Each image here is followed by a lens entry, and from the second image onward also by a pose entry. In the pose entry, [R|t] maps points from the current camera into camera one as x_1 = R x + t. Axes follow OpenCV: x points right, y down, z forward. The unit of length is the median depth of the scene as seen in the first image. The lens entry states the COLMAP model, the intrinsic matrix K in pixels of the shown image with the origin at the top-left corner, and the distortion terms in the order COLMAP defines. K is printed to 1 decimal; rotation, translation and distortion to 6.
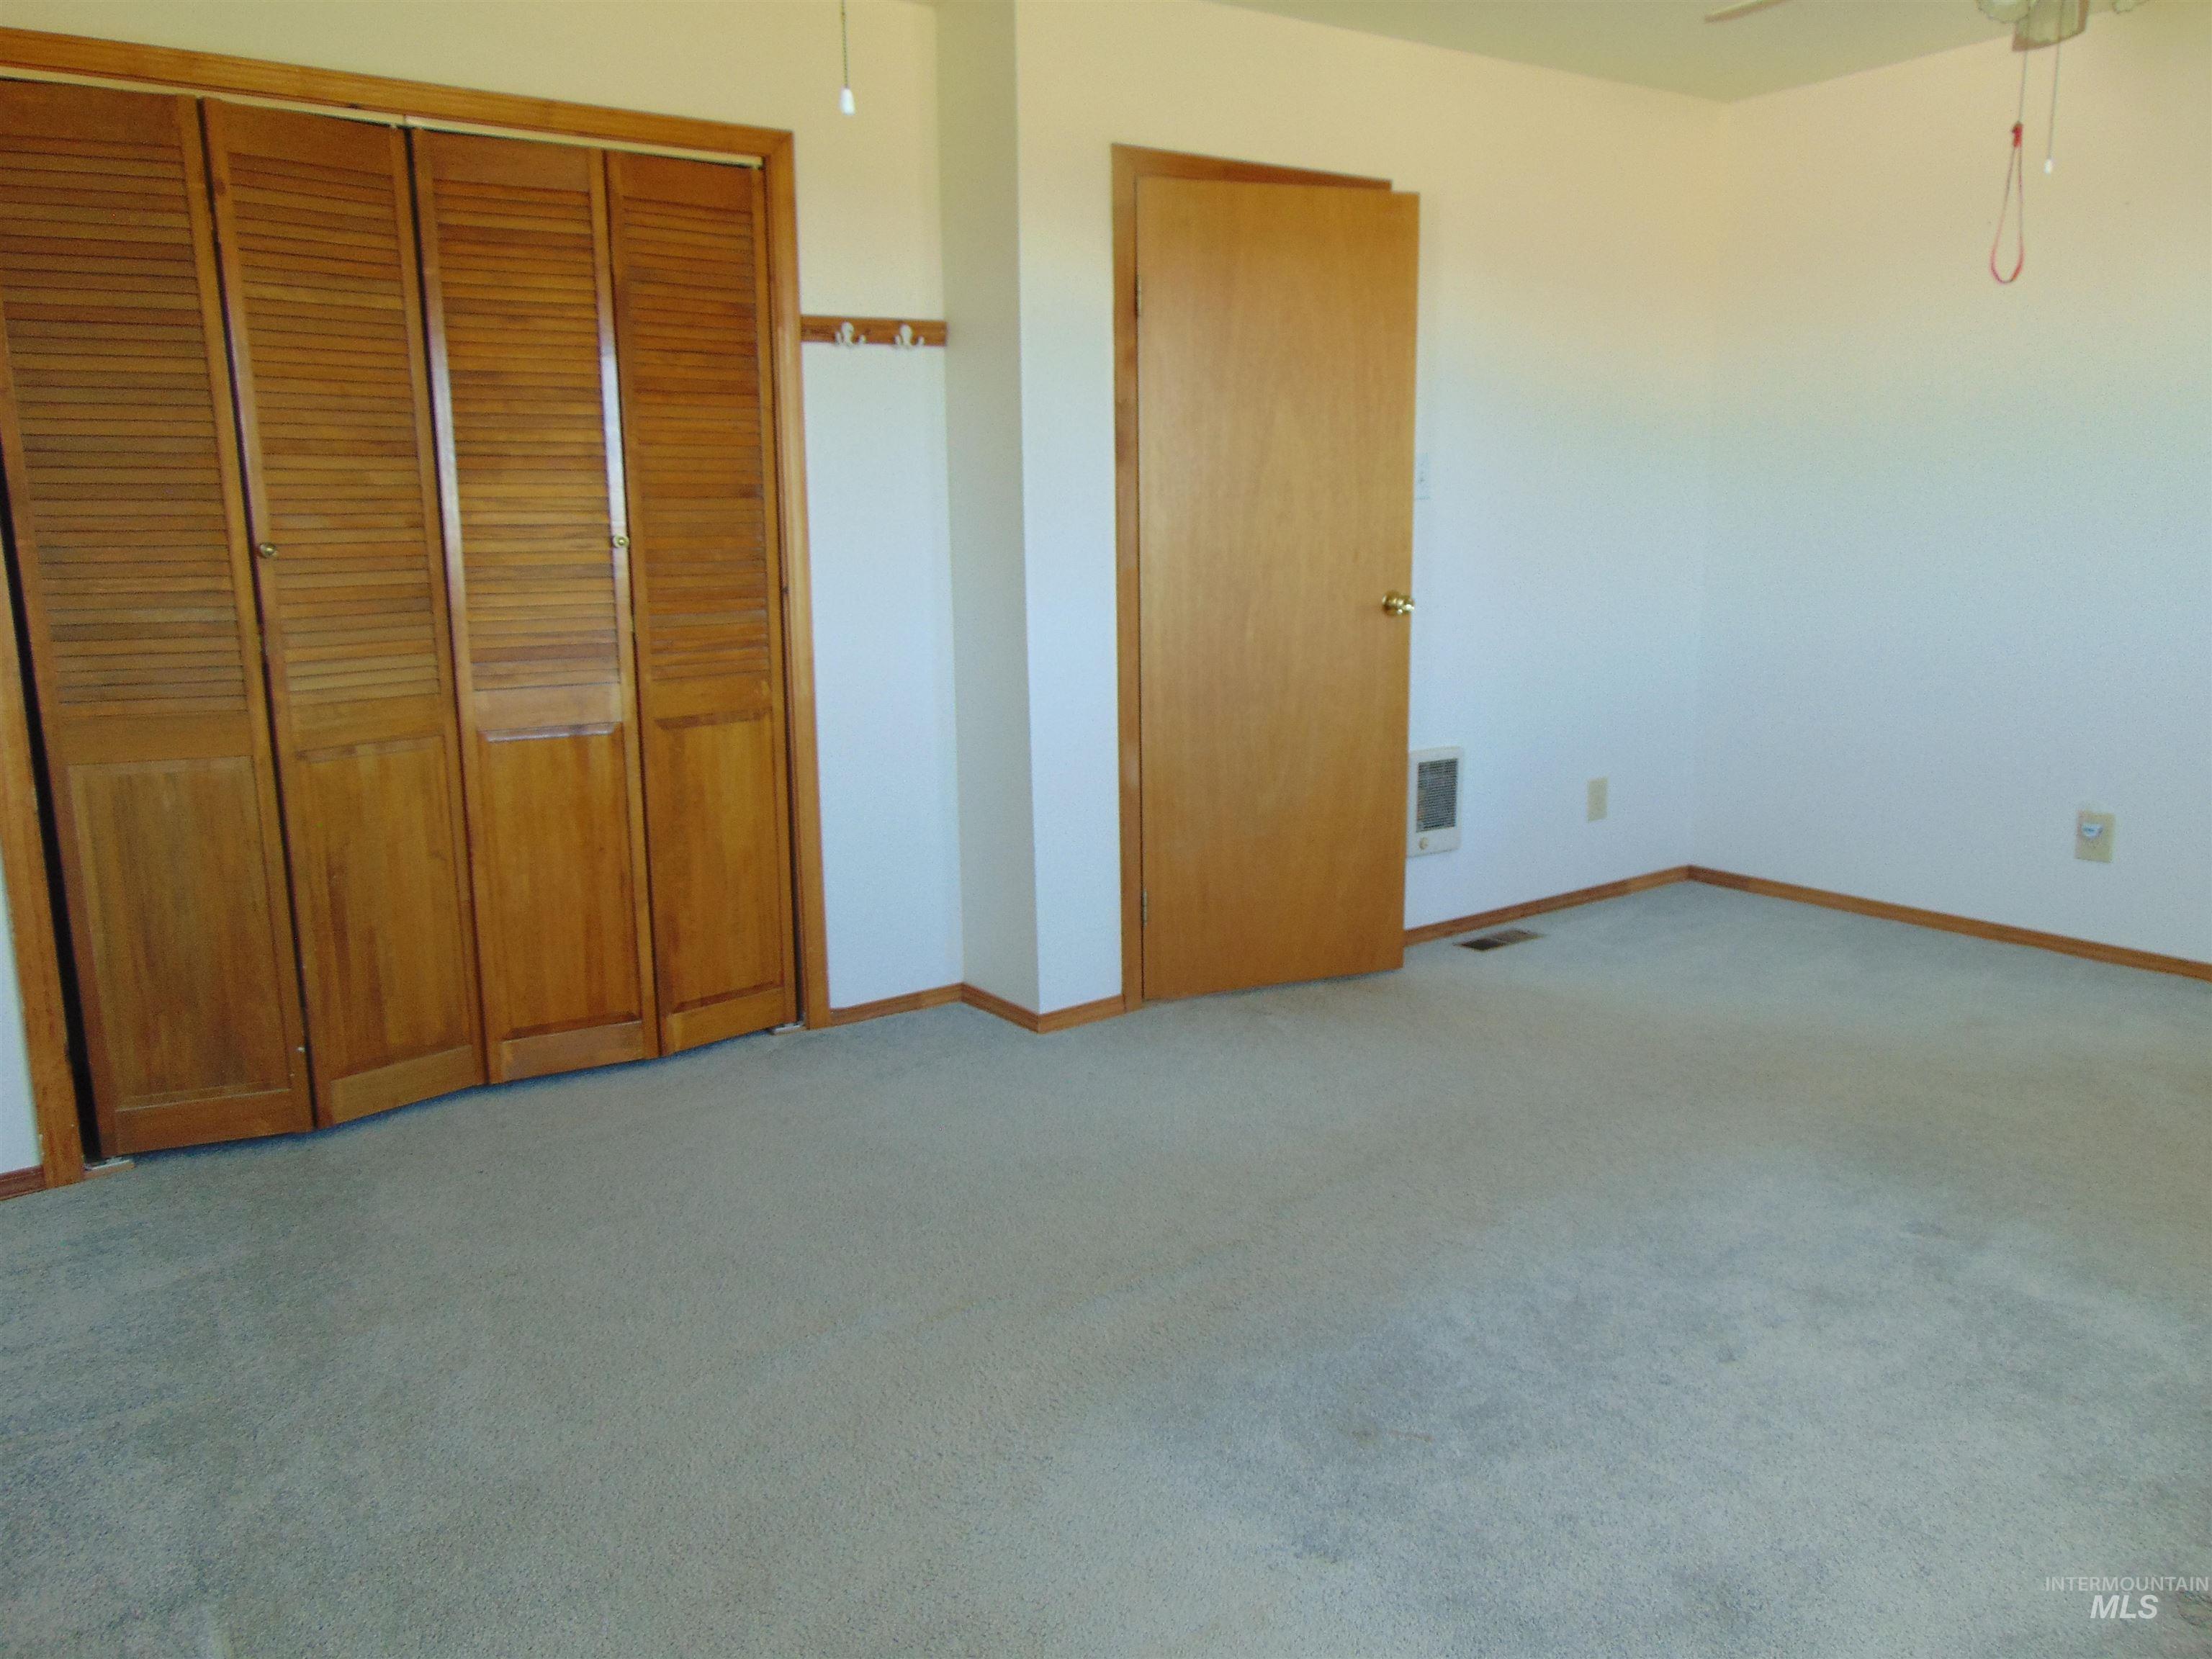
lens RADIAL K [[1645.2, 0, 1099.1], [0, 1645.2, 830.2], [0, 0, 1]] dist [-0.023727, 0.033560]
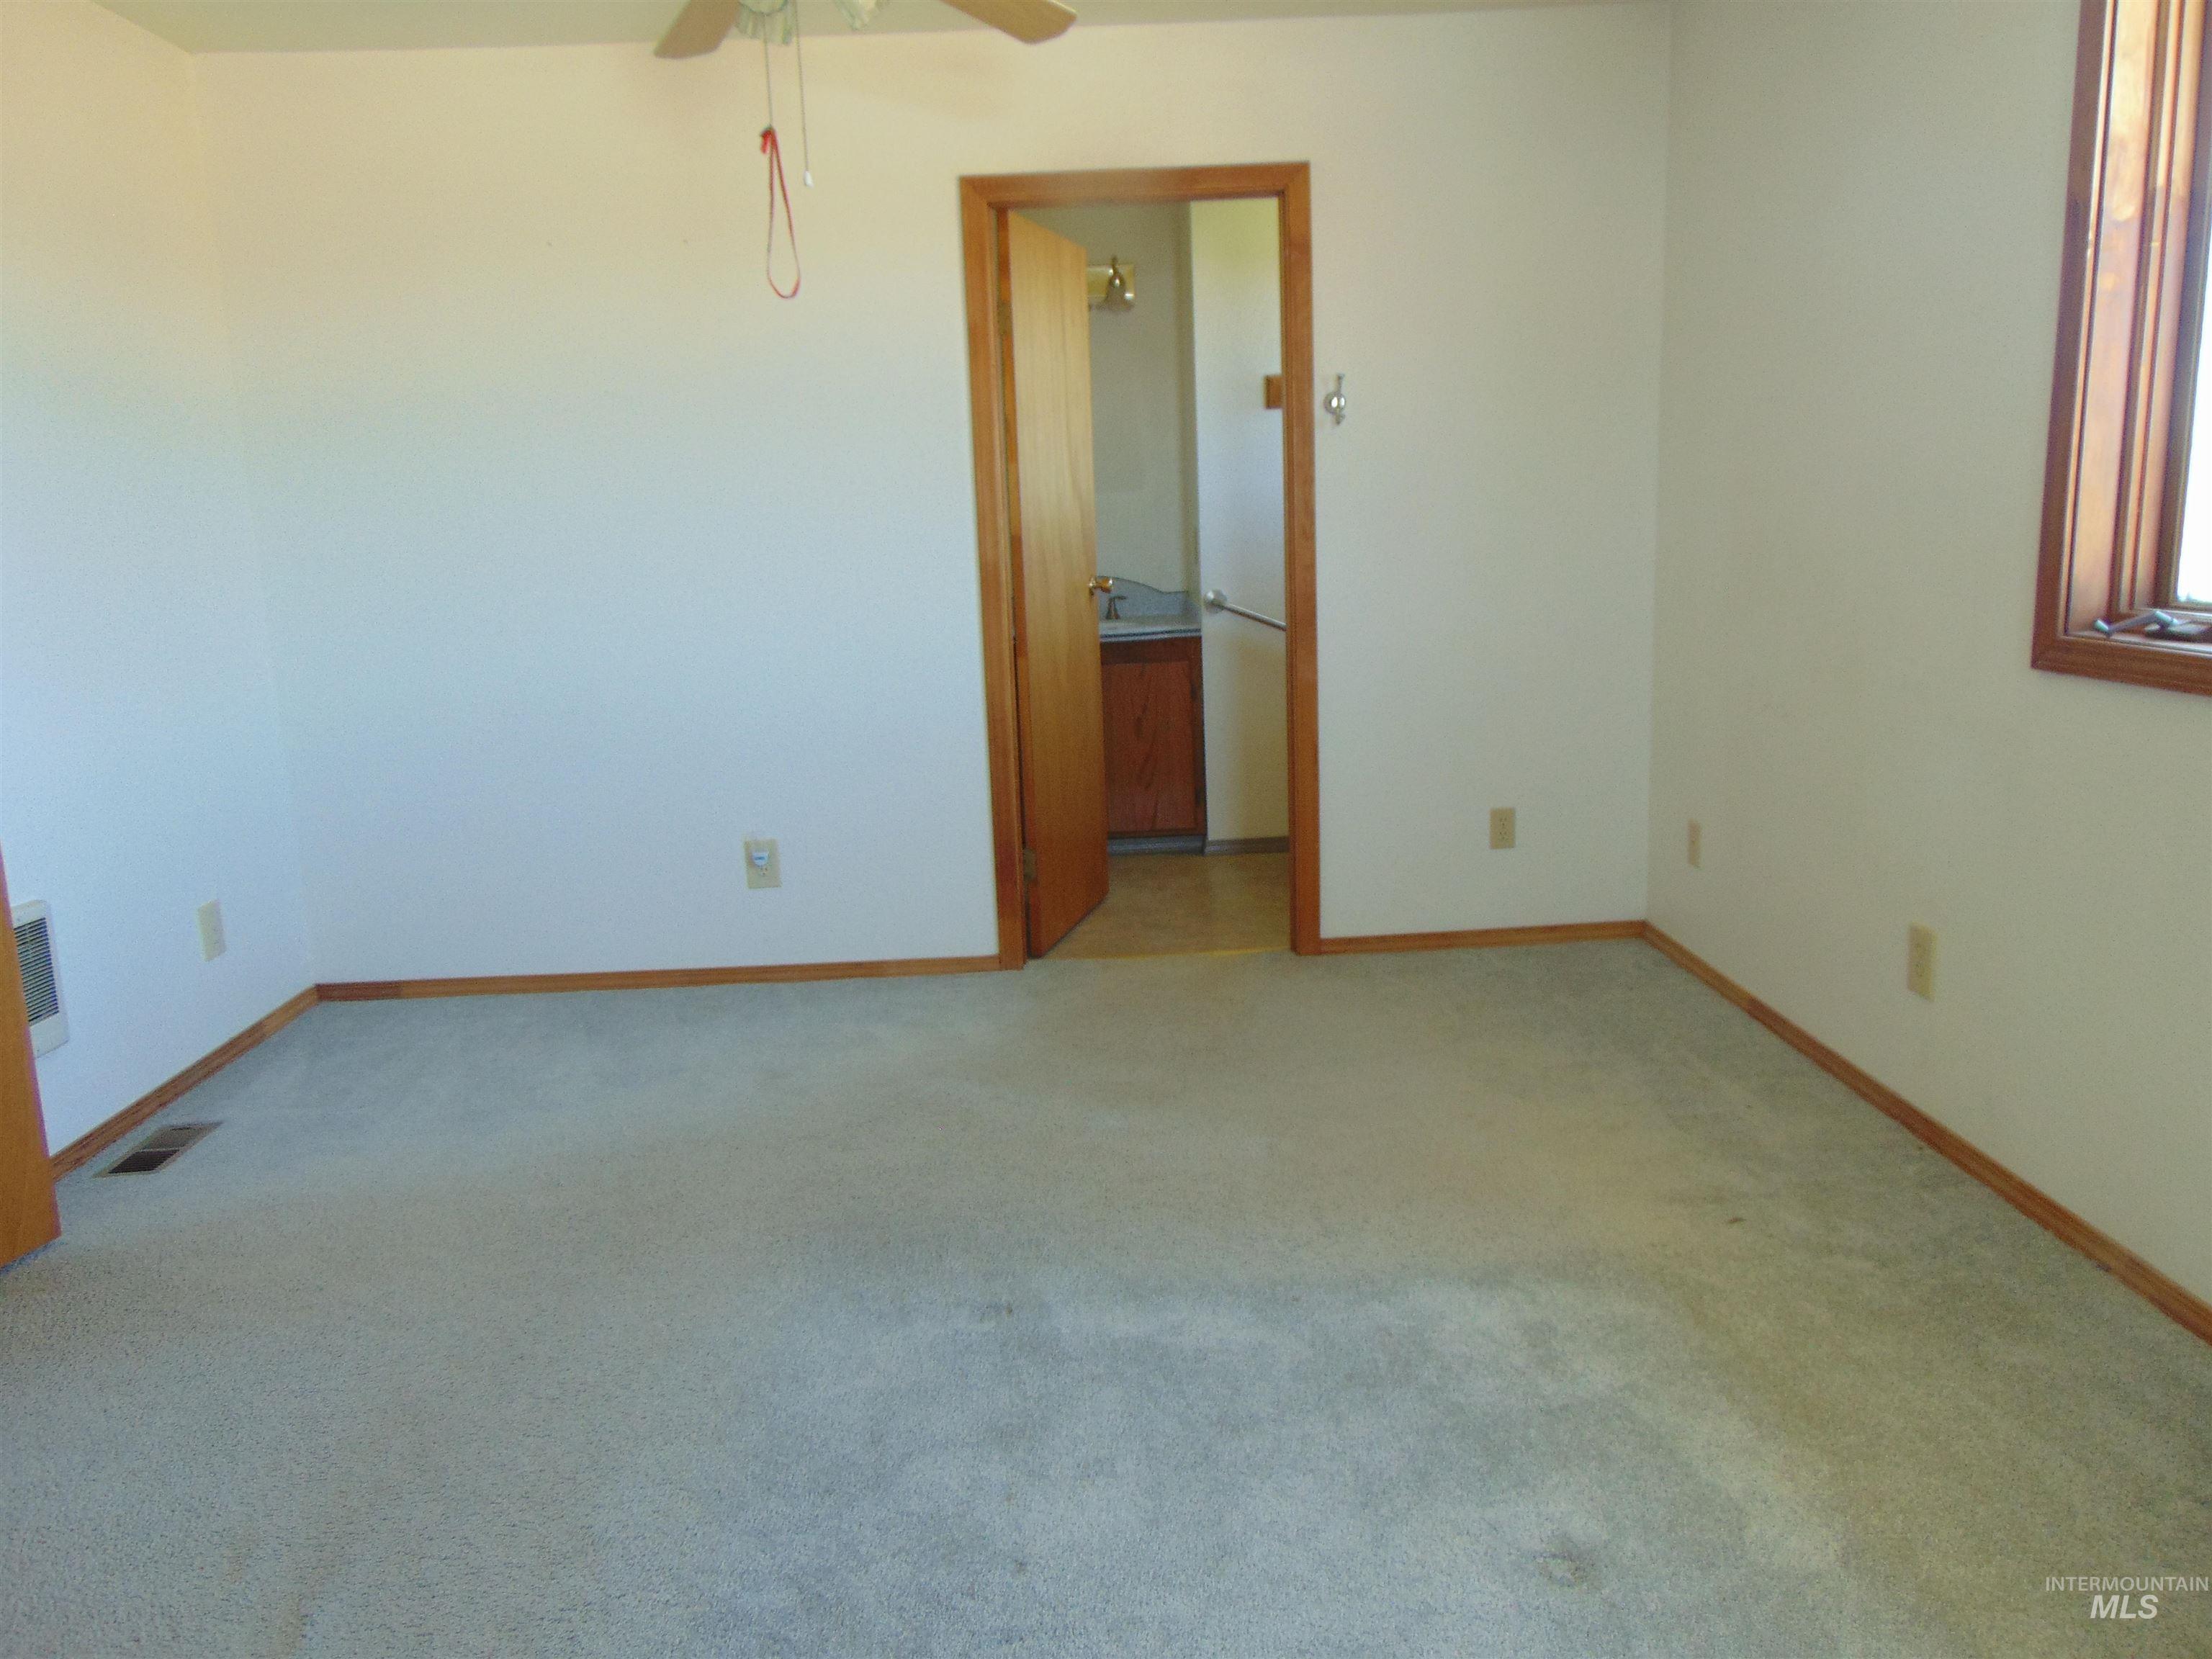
lens RADIAL K [[1645.2, 0, 1107.1], [0, 1645.2, 836.1], [0, 0, 1]] dist [-0.023727, 0.033560]
pose [[0.539048, -0.165095, 0.825937, -0.118242], [0.183855, 0.980019, 0.075901, -0.051250], [-0.821964, 0.110939, 0.558630, 0.255640]]
